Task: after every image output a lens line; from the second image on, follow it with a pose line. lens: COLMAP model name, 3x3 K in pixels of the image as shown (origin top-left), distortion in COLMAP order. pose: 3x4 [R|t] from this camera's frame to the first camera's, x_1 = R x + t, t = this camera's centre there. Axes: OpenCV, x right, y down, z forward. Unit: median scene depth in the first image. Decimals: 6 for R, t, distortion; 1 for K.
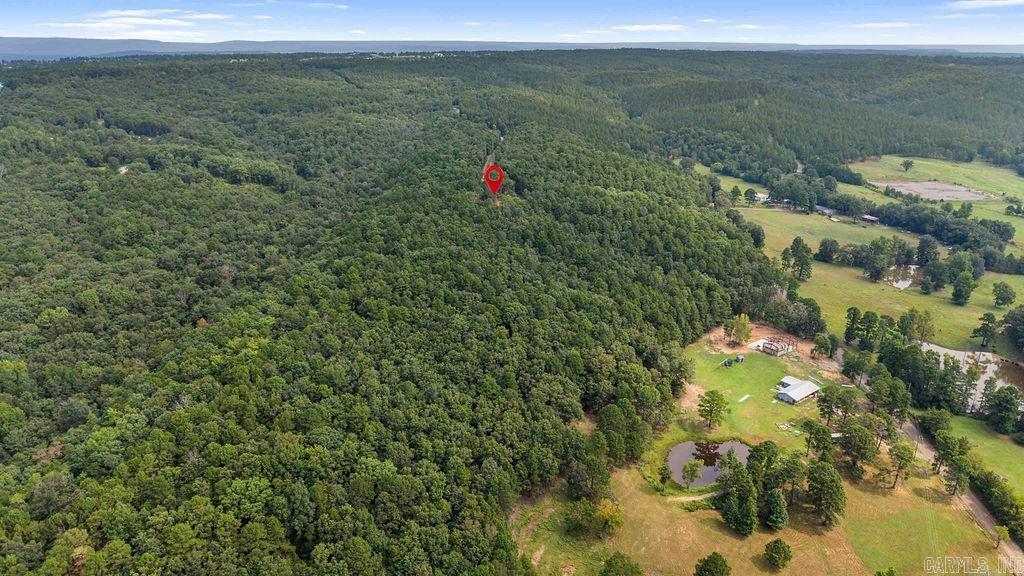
lens RADIAL K [[703.1, 0, 517.7], [0, 703.1, 287.3], [0, 0, 1]] dist [0.007847, -0.006804]
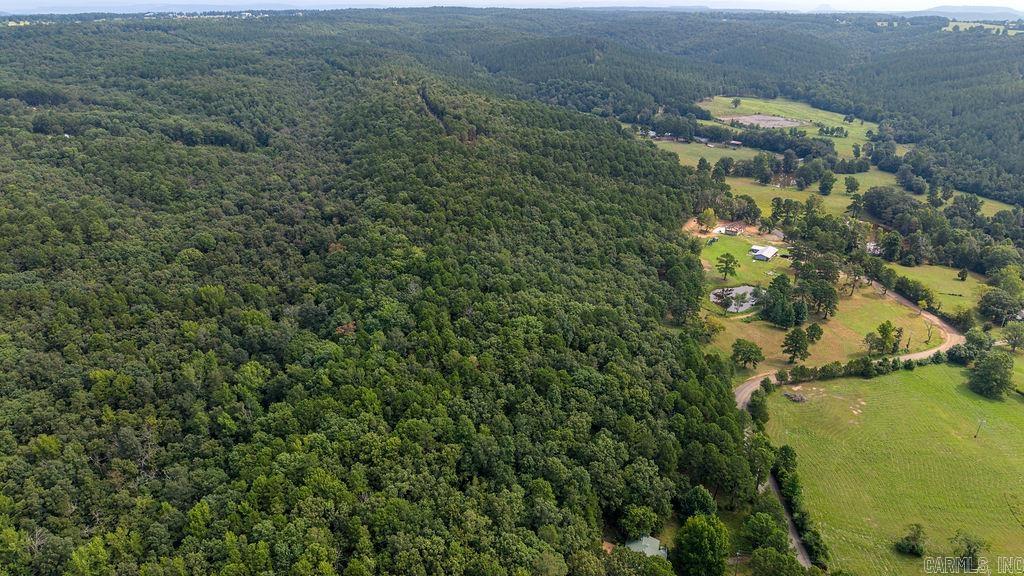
lens RADIAL K [[716.9, 0, 512.0], [0, 716.9, 288.0], [0, 0, 1]] dist [0.023926, -0.035791]
pose [[0.952155, -0.114921, 0.283187, -0.416748], [0.101542, 0.992927, 0.061530, 0.061155], [-0.288255, -0.029831, 0.957089, -0.205041]]
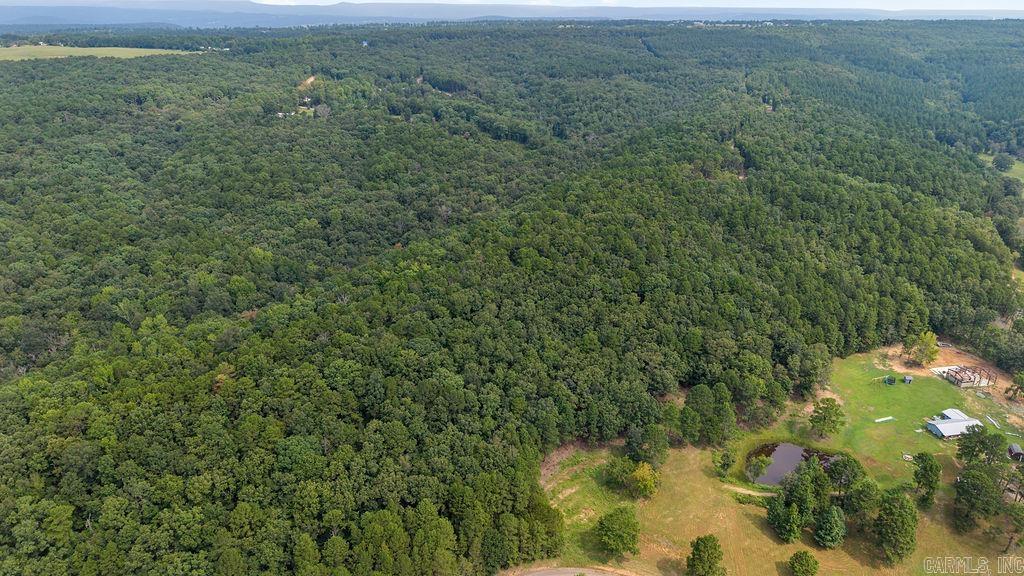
lens RADIAL K [[698.8, 0, 508.2], [0, 698.8, 311.5], [0, 0, 1]] dist [0.038232, -0.037771]
pose [[0.889558, 0.187175, -0.416715, 0.196784], [-0.157561, 0.981942, 0.104713, 0.003378], [0.428790, -0.027491, 0.902986, -0.008966]]
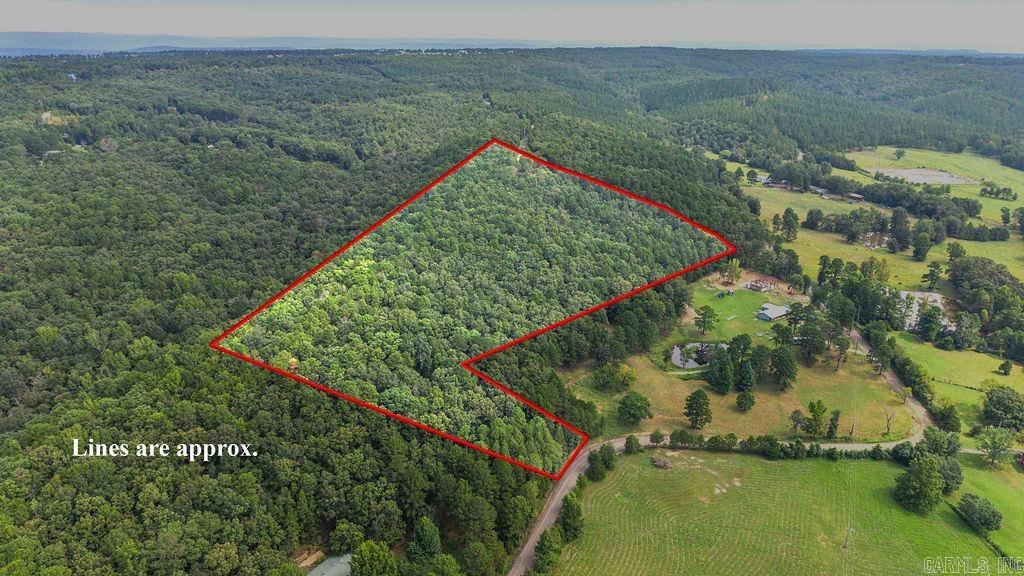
lens RADIAL K [[716.9, 0, 512.0], [0, 716.9, 288.0], [0, 0, 1]] dist [0.023926, -0.035791]
pose [[0.999568, 0.014888, -0.025338, -0.039110], [-0.014961, 0.999884, -0.002699, 0.090867], [0.025295, 0.003077, 0.999675, -0.264117]]
